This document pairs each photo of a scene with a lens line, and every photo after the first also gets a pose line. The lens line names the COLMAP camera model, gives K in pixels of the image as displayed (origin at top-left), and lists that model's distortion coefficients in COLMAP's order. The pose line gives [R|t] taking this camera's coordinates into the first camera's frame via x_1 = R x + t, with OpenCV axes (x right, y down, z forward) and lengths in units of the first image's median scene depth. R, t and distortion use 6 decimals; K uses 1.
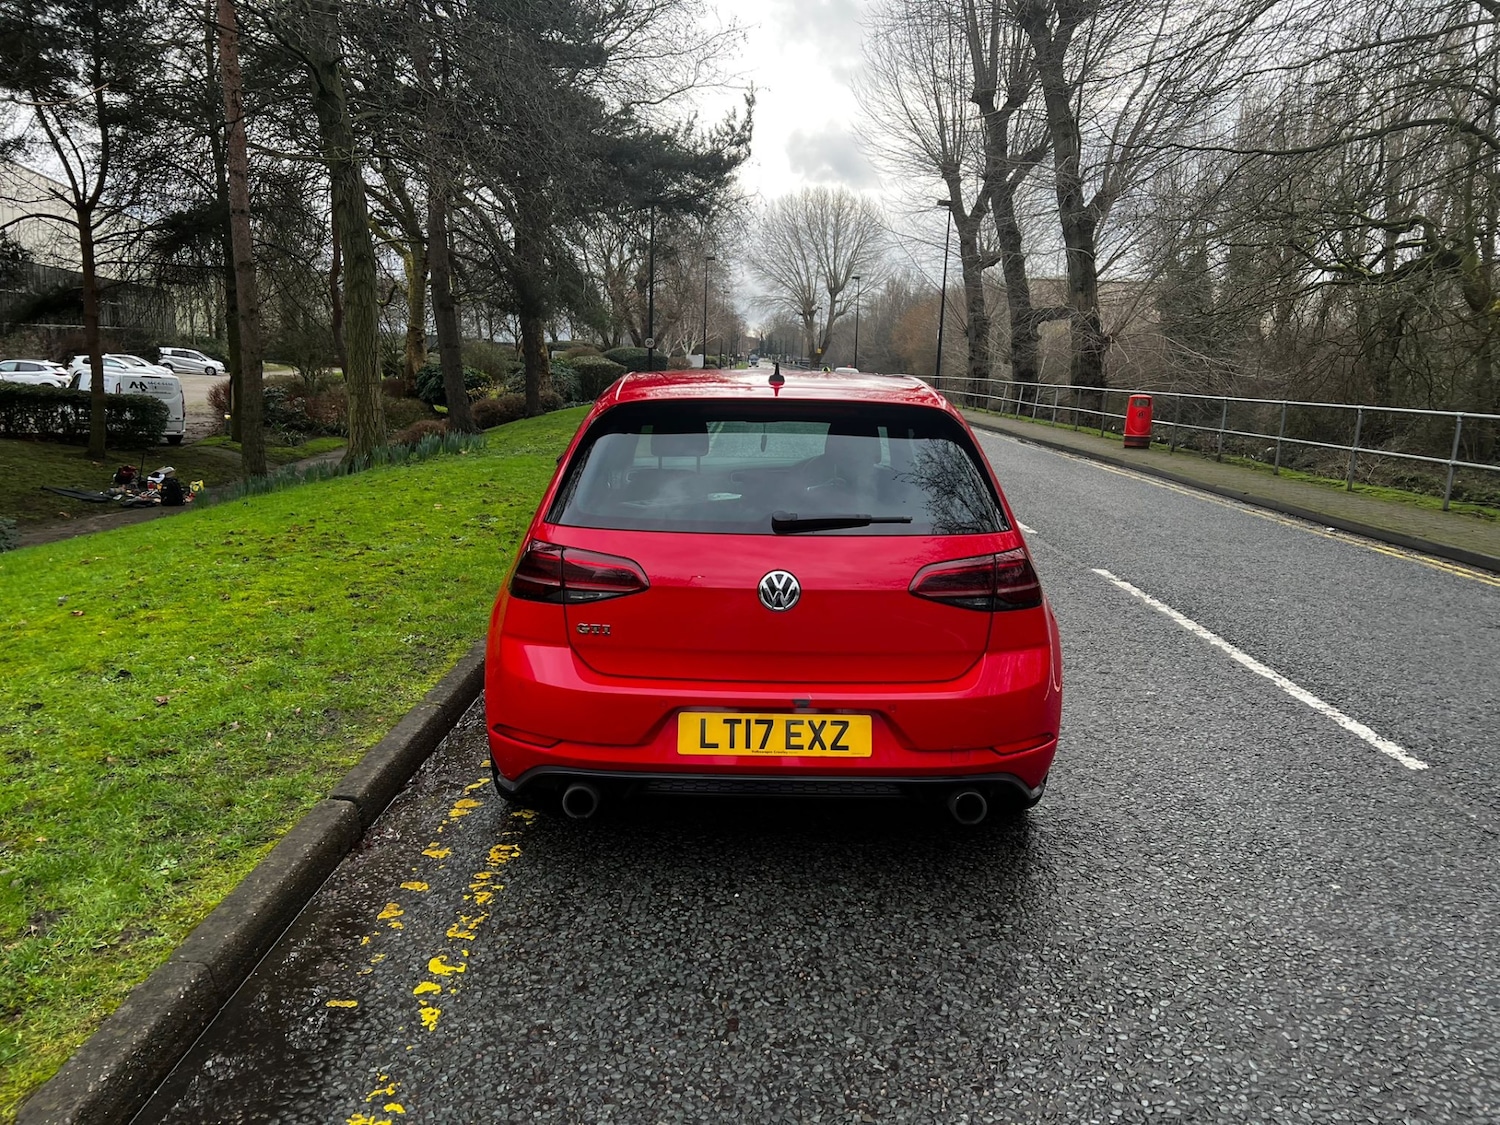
lens RADIAL K [[1136.1, 0, 758.9], [0, 1136.1, 564.0], [0, 0, 1]] dist [0.053437, -0.061400]
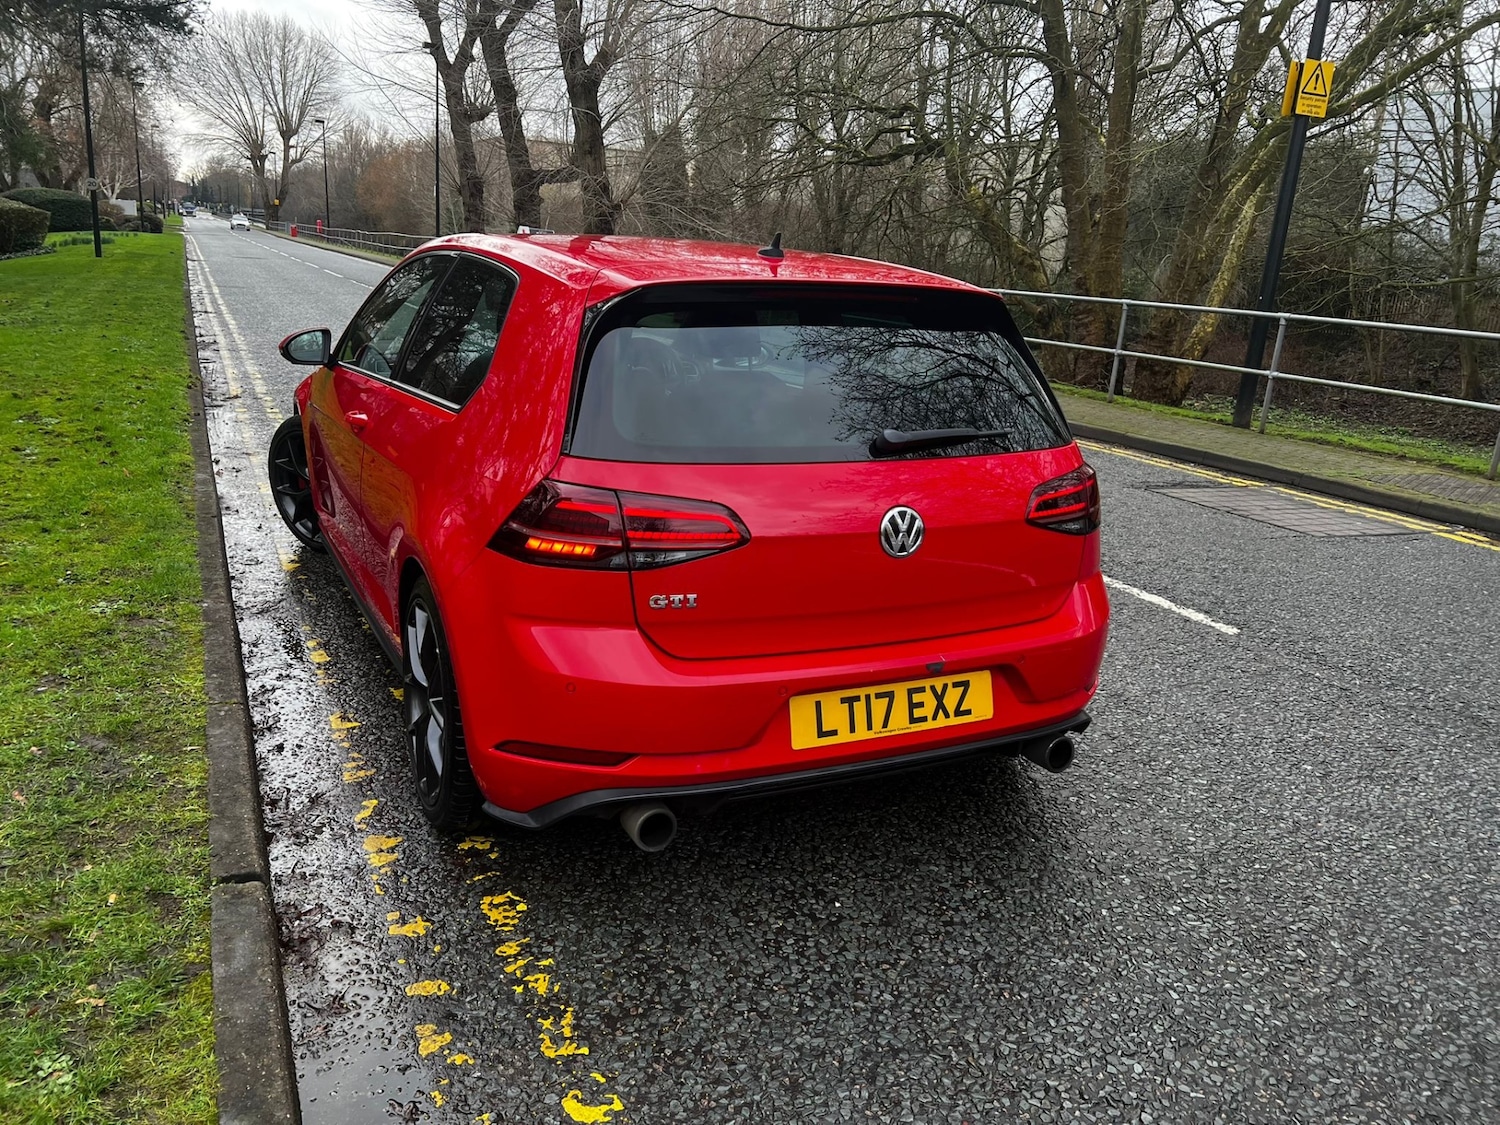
lens RADIAL K [[1136.1, 0, 746.6], [0, 1136.1, 553.2], [0, 0, 1]] dist [0.053437, -0.061400]
pose [[0.904867, -0.086218, 0.416872, -0.267414], [0.042003, 0.992579, 0.114114, -0.036893], [-0.423617, -0.085748, 0.901774, 0.210536]]
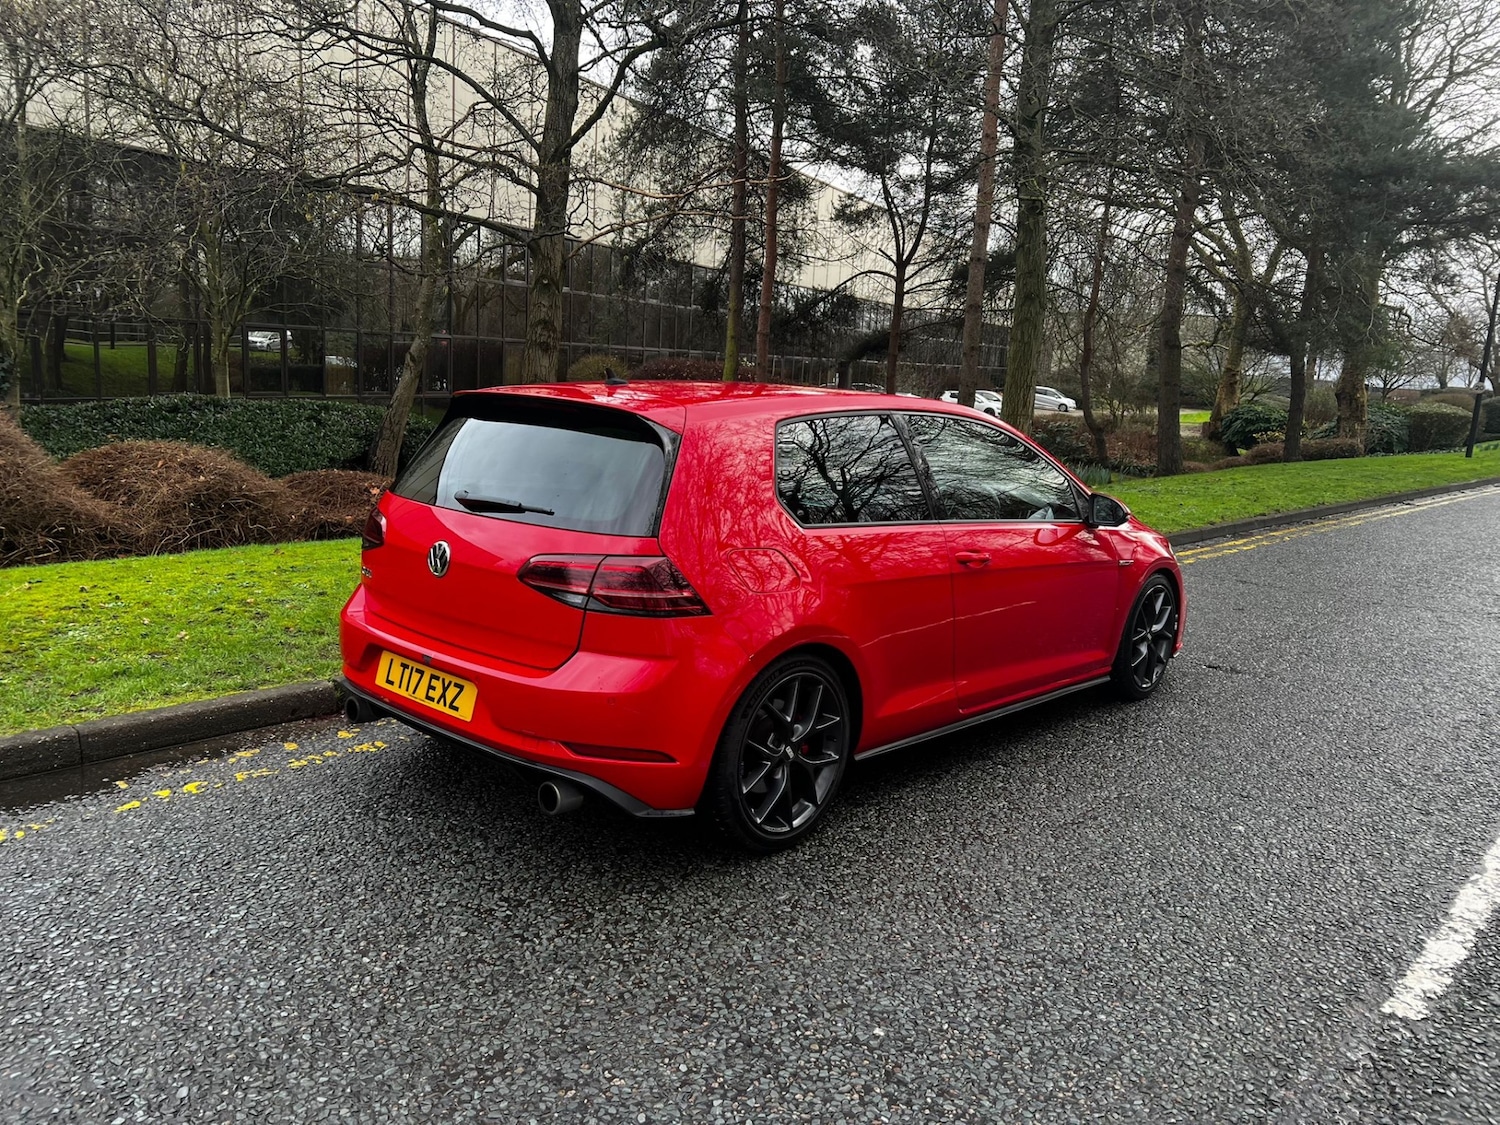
lens RADIAL K [[1136.1, 0, 735.1], [0, 1136.1, 556.8], [0, 0, 1]] dist [0.053437, -0.061400]
pose [[0.727208, 0.126225, -0.674712, 0.647421], [-0.154674, 0.987800, 0.018089, -0.029152], [0.668763, 0.091206, 0.737860, 0.230873]]
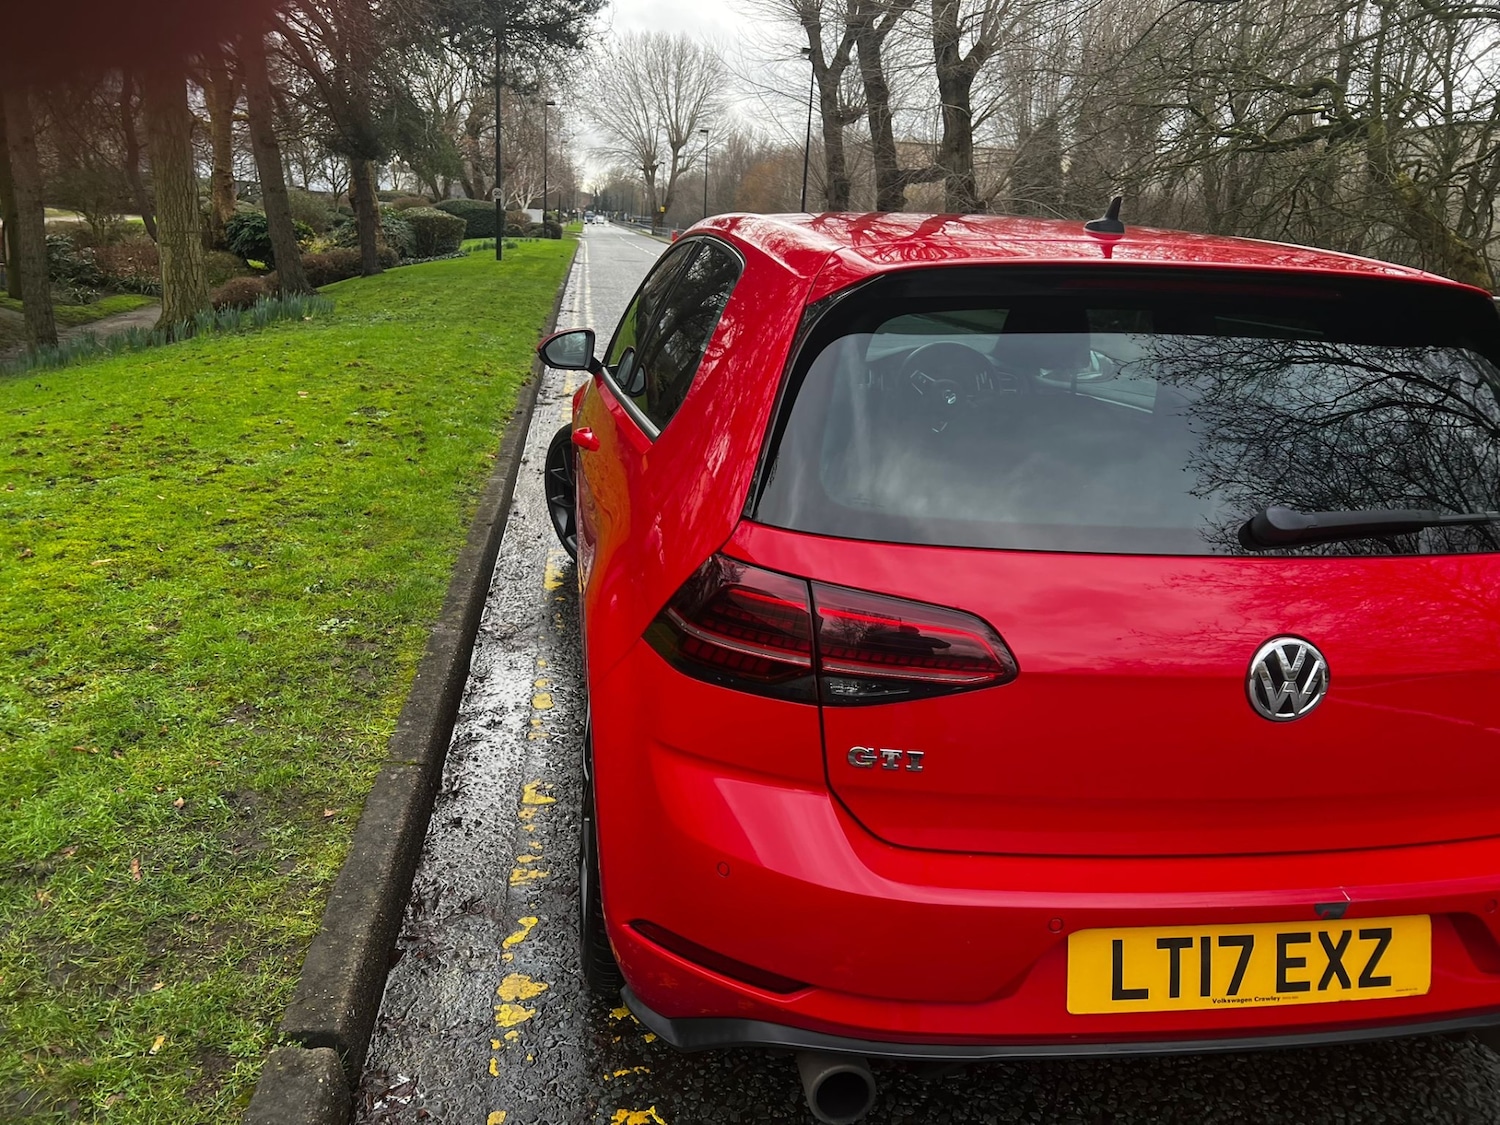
lens RADIAL K [[1136.1, 0, 739.3], [0, 1136.1, 550.9], [0, 0, 1]] dist [0.053437, -0.061400]
pose [[0.991829, -0.012798, 0.126931, -0.174814], [-0.000516, 0.994545, 0.104304, -0.051979], [-0.127573, -0.103517, 0.986412, 0.361777]]
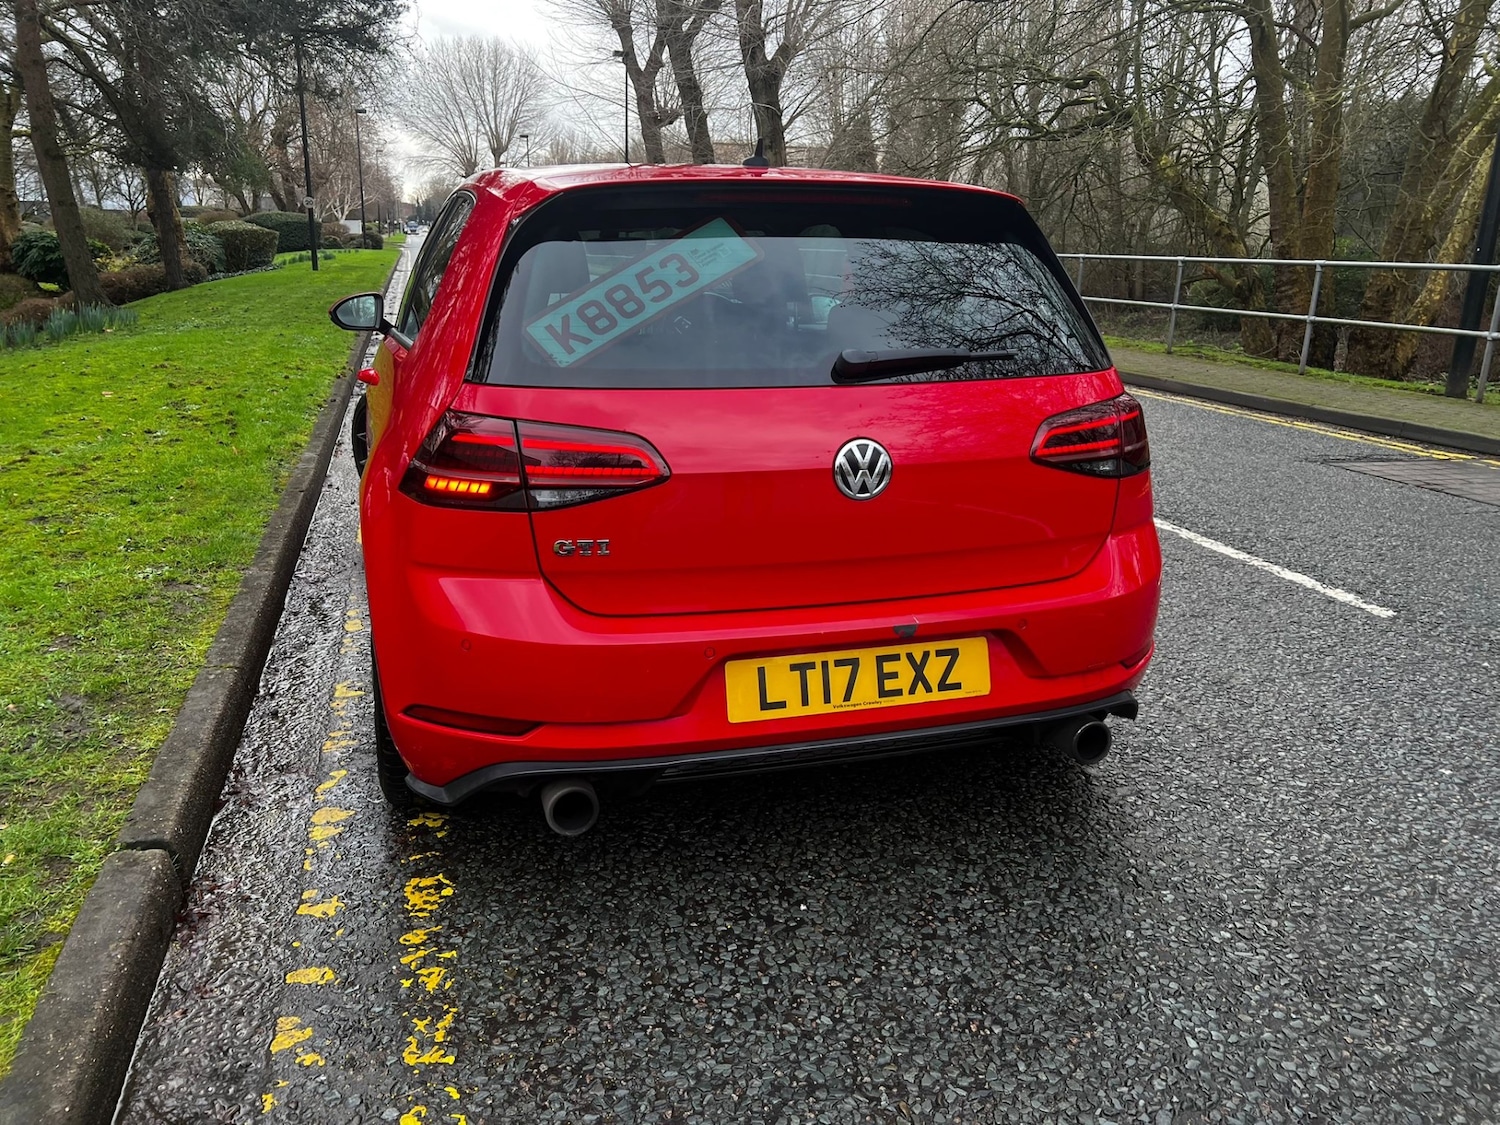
lens RADIAL K [[1136.1, 0, 752.3], [0, 1136.1, 547.8], [0, 0, 1]] dist [0.053437, -0.061400]
pose [[0.961592, -0.084268, 0.261229, -0.144485], [0.059025, 0.992926, 0.103025, -0.001863], [-0.268063, -0.083649, 0.959763, 0.238472]]
